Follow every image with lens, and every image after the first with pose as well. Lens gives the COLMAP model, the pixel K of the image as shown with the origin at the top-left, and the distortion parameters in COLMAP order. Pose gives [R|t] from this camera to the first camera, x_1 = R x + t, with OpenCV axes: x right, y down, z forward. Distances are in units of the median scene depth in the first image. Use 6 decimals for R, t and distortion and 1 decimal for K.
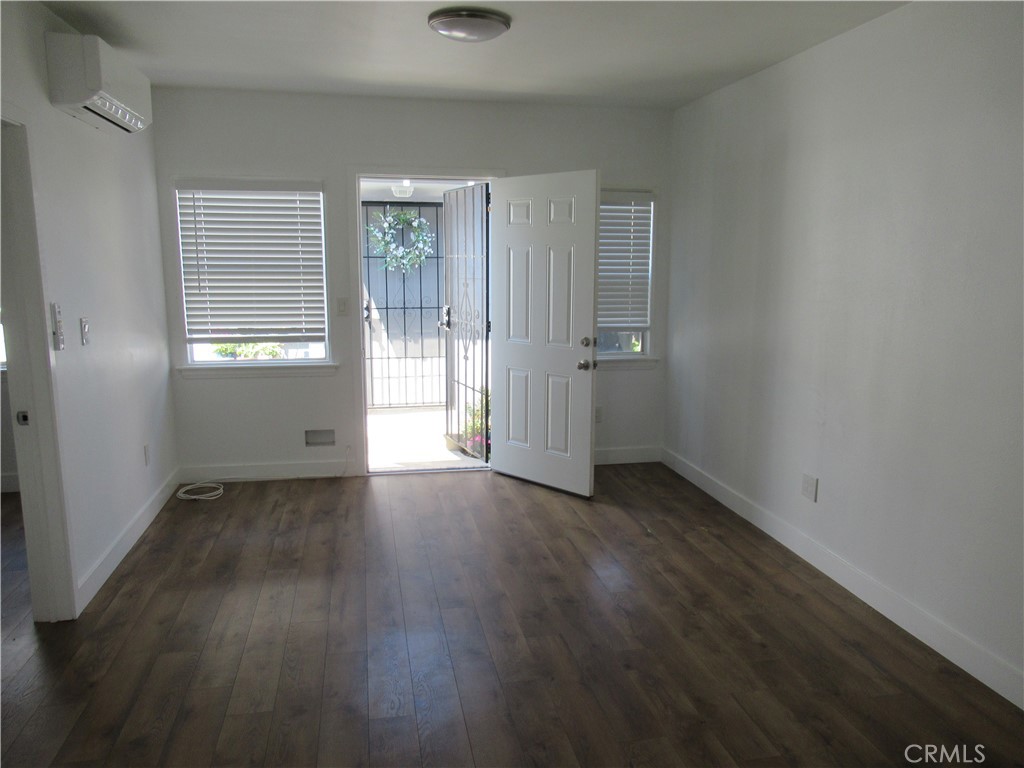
lens RADIAL K [[758.1, 0, 512.5], [0, 758.1, 384.5], [0, 0, 1]] dist [-0.007565, -0.007229]
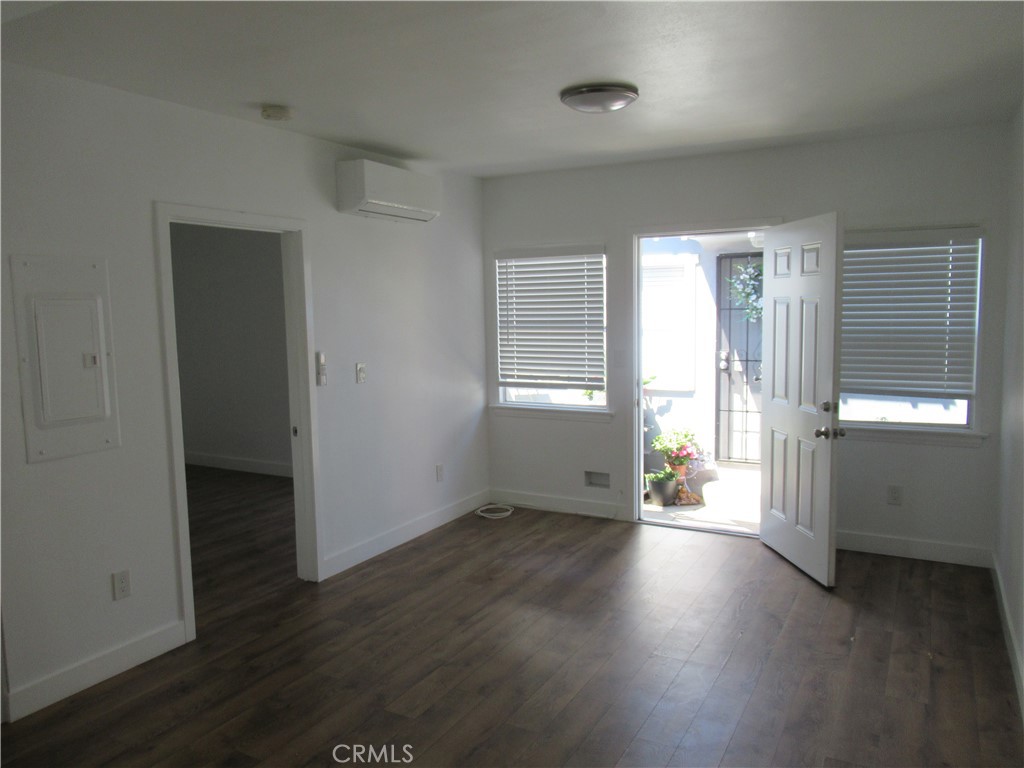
lens RADIAL K [[758.1, 0, 513.0], [0, 758.1, 384.0], [0, 0, 1]] dist [-0.007565, -0.007229]
pose [[0.762284, 0.047026, -0.645533, 0.358734], [-0.086841, 0.995770, -0.030007, -0.023125], [0.641391, 0.078933, 0.763143, 0.096525]]
